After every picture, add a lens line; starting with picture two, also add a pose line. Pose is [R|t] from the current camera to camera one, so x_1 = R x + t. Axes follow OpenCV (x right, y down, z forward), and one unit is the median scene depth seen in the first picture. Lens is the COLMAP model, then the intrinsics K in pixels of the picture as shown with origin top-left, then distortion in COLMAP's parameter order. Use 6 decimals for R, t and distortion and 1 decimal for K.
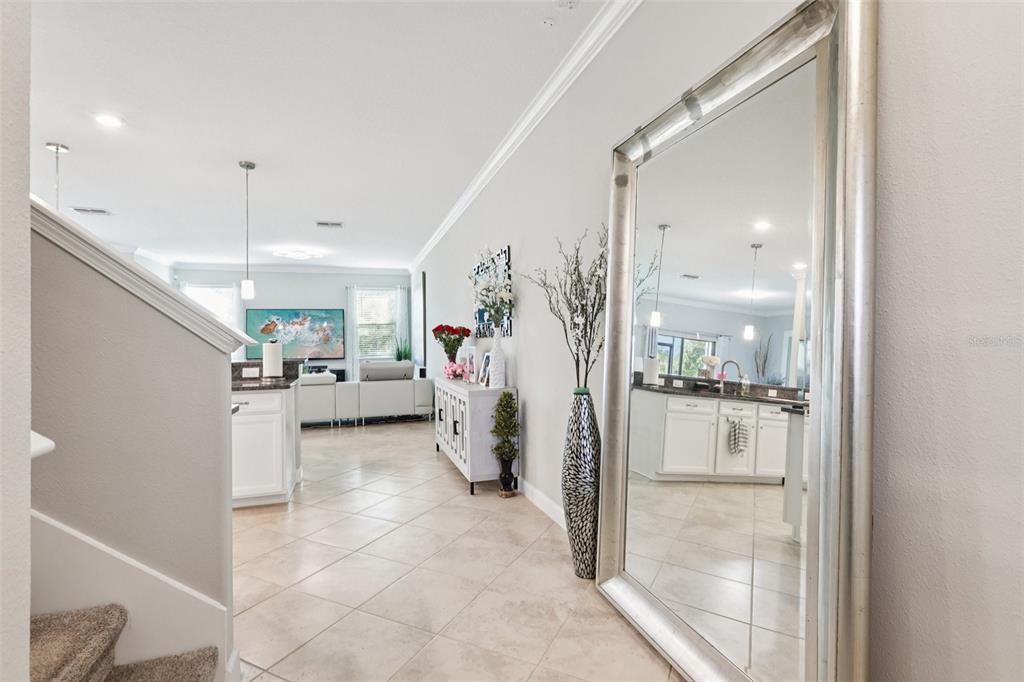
lens RADIAL K [[468.9, 0, 510.2], [0, 468.9, 339.5], [0, 0, 1]] dist [-0.024351, 0.011183]
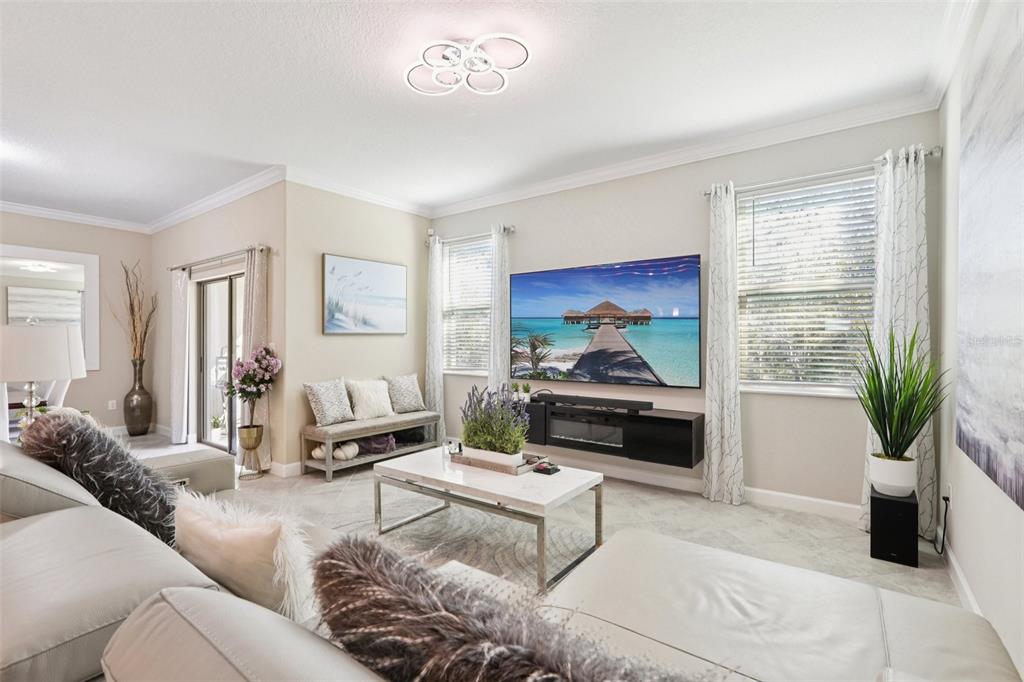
lens RADIAL K [[468.9, 0, 501.2], [0, 468.9, 345.3], [0, 0, 1]] dist [-0.024351, 0.011183]
pose [[0.577889, 0.026219, -0.815694, -0.292017], [-0.008418, 0.999622, 0.026167, -0.003929], [0.816072, -0.008255, 0.577891, 1.338126]]
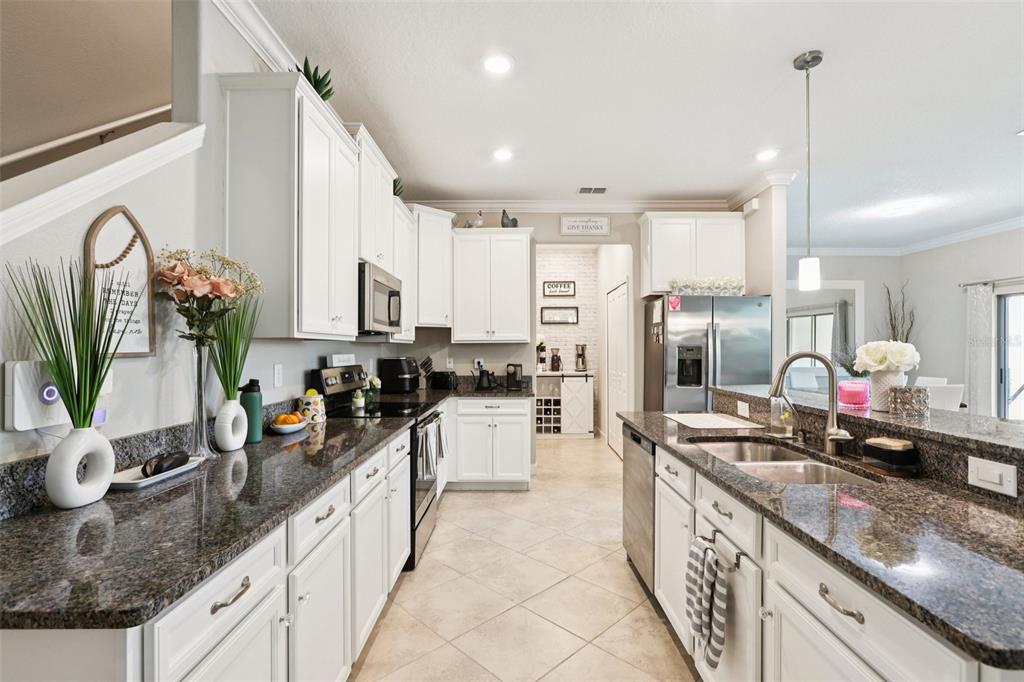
lens RADIAL K [[468.9, 0, 510.2], [0, 468.9, 348.6], [0, 0, 1]] dist [-0.024351, 0.011183]
pose [[-0.310884, 0.017814, -0.950281, -0.162513], [0.008586, 0.999836, 0.015934, -0.016925], [0.950409, -0.003206, -0.310986, 0.578869]]
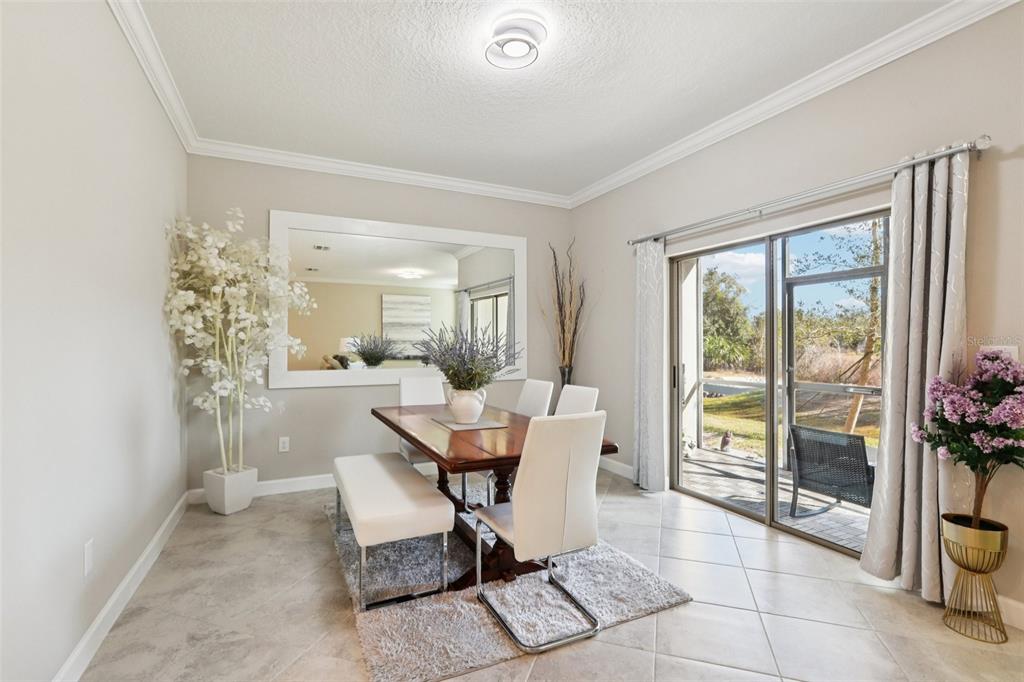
lens RADIAL K [[468.9, 0, 504.1], [0, 468.9, 348.4], [0, 0, 1]] dist [-0.024351, 0.011183]
pose [[0.131038, 0.026590, -0.991021, -0.908366], [-0.001377, 0.999644, 0.026639, 0.010152], [0.991376, -0.002126, 0.131028, 1.004510]]
